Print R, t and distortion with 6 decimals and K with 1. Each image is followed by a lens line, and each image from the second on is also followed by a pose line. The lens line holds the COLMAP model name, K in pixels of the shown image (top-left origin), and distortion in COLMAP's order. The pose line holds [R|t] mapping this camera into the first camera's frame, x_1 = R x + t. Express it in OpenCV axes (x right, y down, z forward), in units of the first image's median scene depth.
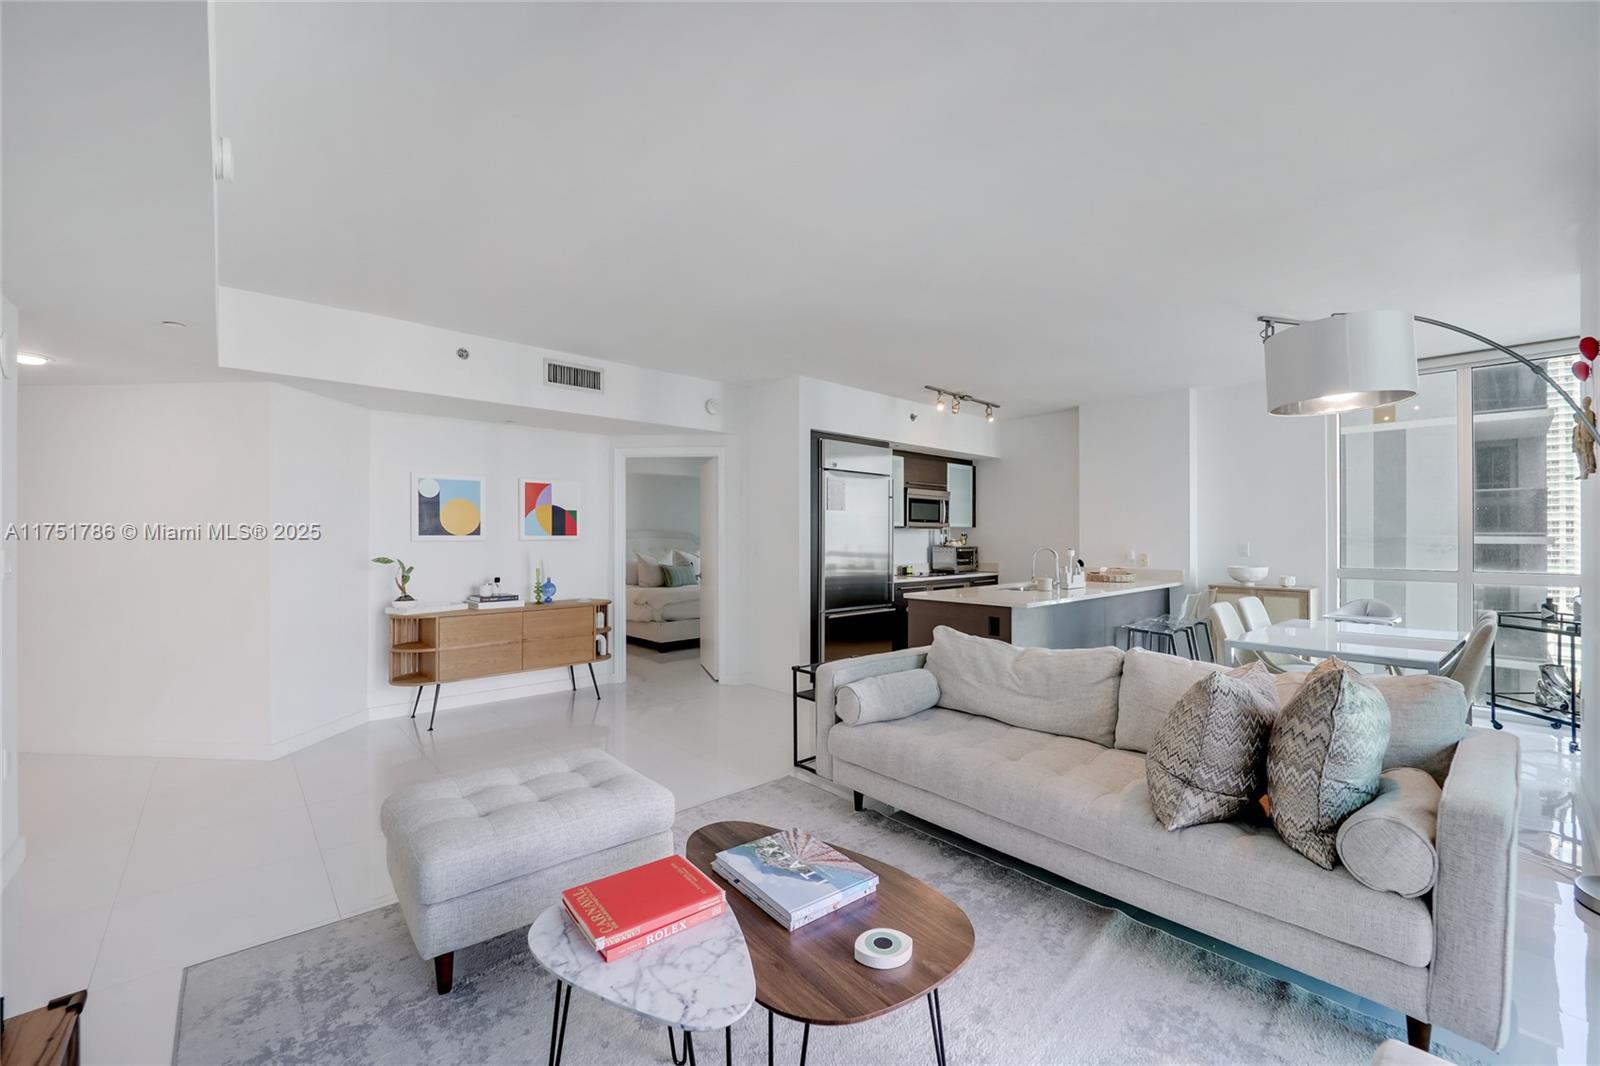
lens RADIAL K [[643.8, 0, 802.4], [0, 643.8, 533.6], [0, 0, 1]] dist [-0.012889, 0.000160]
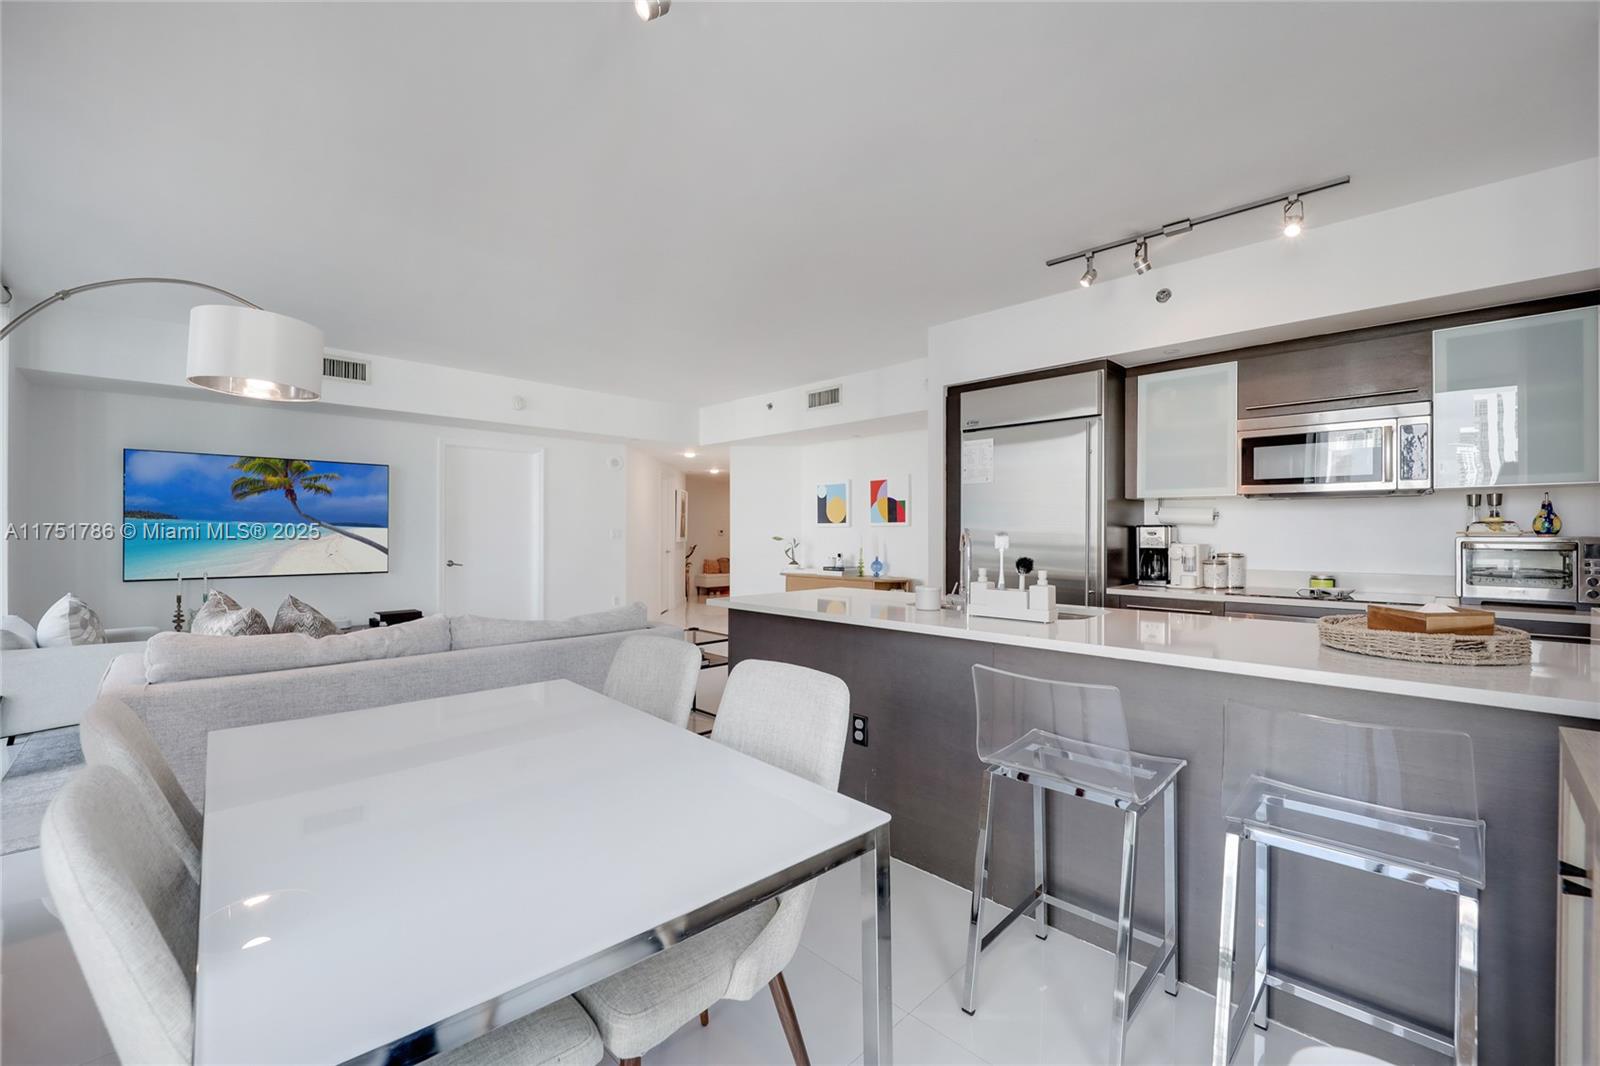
lens RADIAL K [[656.2, 0, 801.8], [0, 656.2, 531.4], [0, 0, 1]] dist [-0.017900, -0.000537]
pose [[0.043605, -0.003130, -0.999044, 0.817630], [0.003889, 0.999988, -0.002963, 0.022280], [0.999041, -0.003756, 0.043617, 0.771708]]
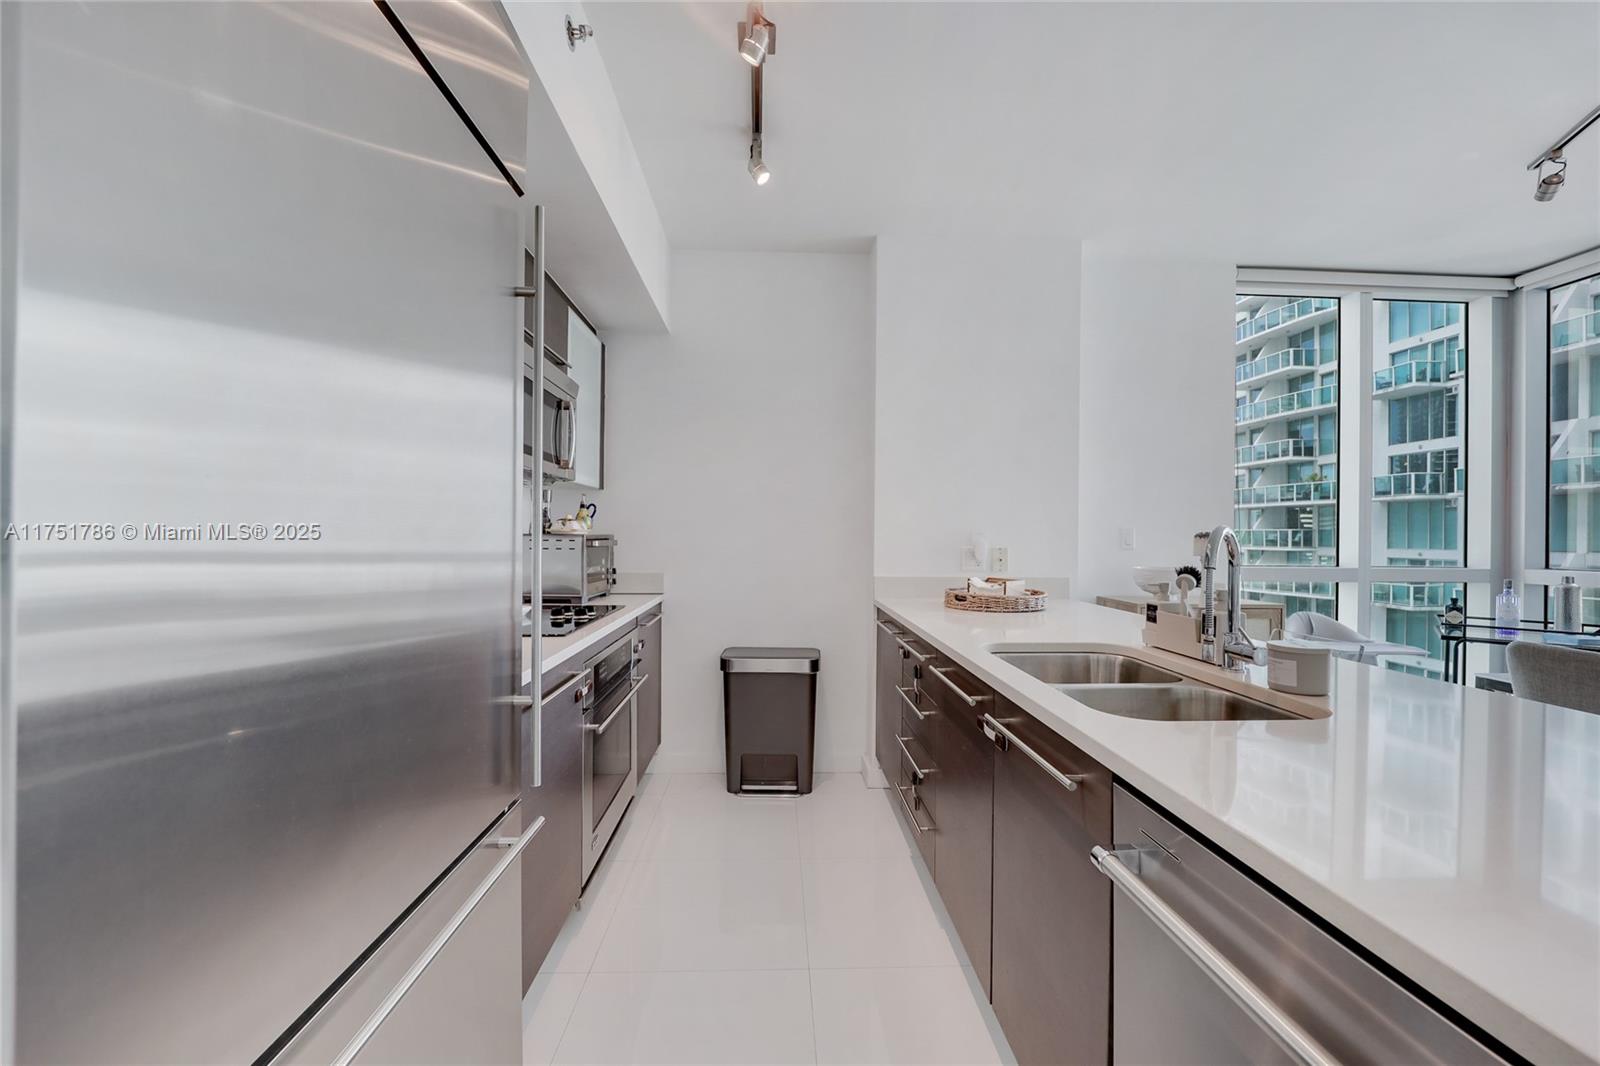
lens RADIAL K [[644.5, 0, 800.0], [0, 644.5, 533.0], [0, 0, 1]] dist [-0.001924, -0.006316]
pose [[0.640632, 0.007147, 0.767815, 0.038326], [-0.010482, 0.999945, -0.000562, 0.024320], [-0.767777, -0.007689, 0.640671, 0.880240]]
